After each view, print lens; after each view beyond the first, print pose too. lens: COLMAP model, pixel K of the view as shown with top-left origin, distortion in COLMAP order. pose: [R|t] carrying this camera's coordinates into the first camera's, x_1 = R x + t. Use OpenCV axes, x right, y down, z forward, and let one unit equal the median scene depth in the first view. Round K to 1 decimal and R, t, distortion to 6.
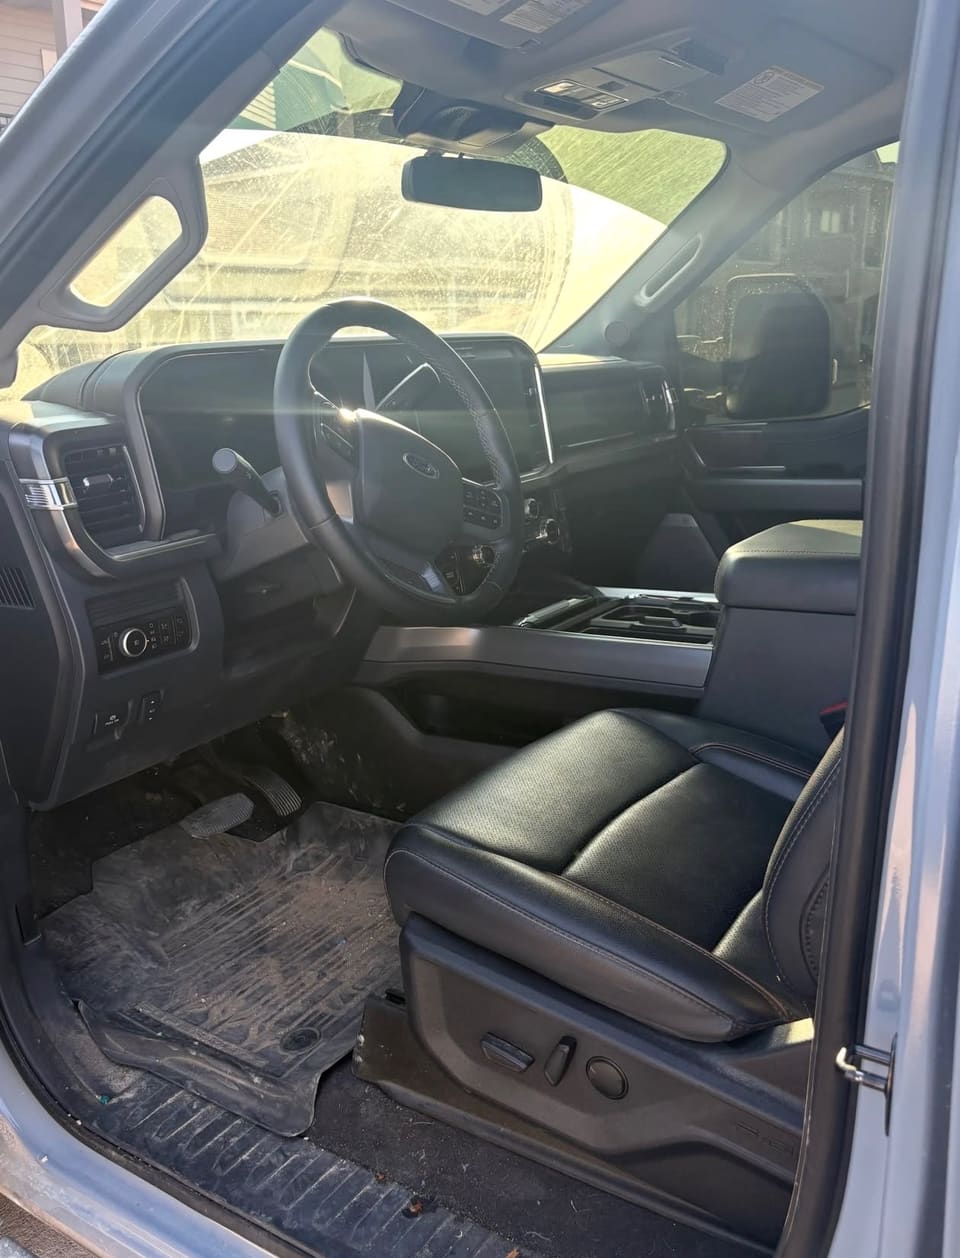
lens RADIAL K [[1009.7, 0, 480.0], [0, 1009.7, 629.0], [0, 0, 1]] dist [0.009255, 0.005871]
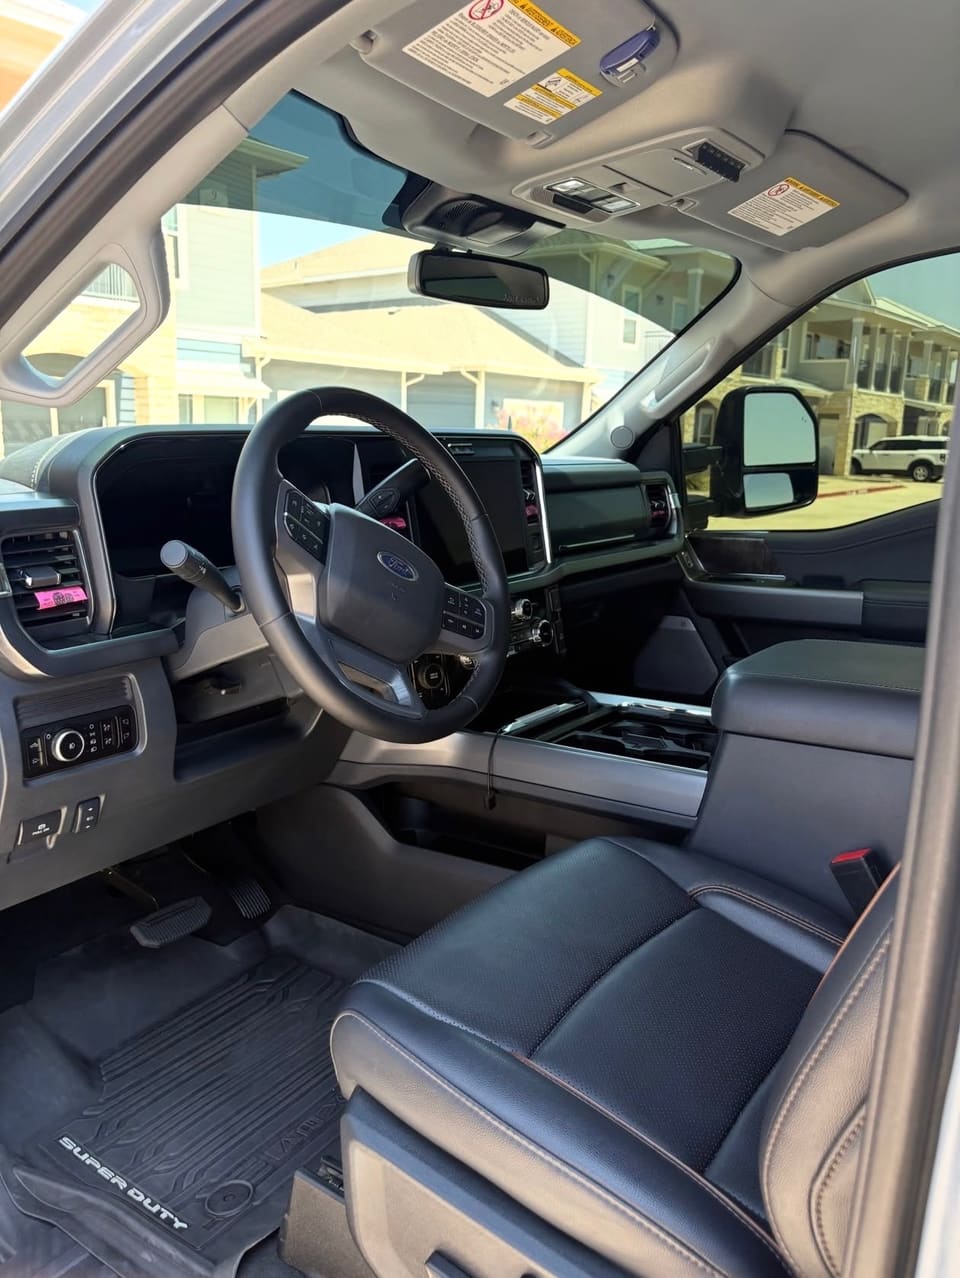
lens RADIAL K [[943.5, 0, 480.0], [0, 943.5, 639.0], [0, 0, 1]] dist [0.005830, 0.000342]
pose [[0.998700, 0.049640, -0.011624, 0.022880], [-0.050309, 0.996484, -0.066998, -0.032327], [0.008257, 0.067495, 0.997685, 0.111338]]
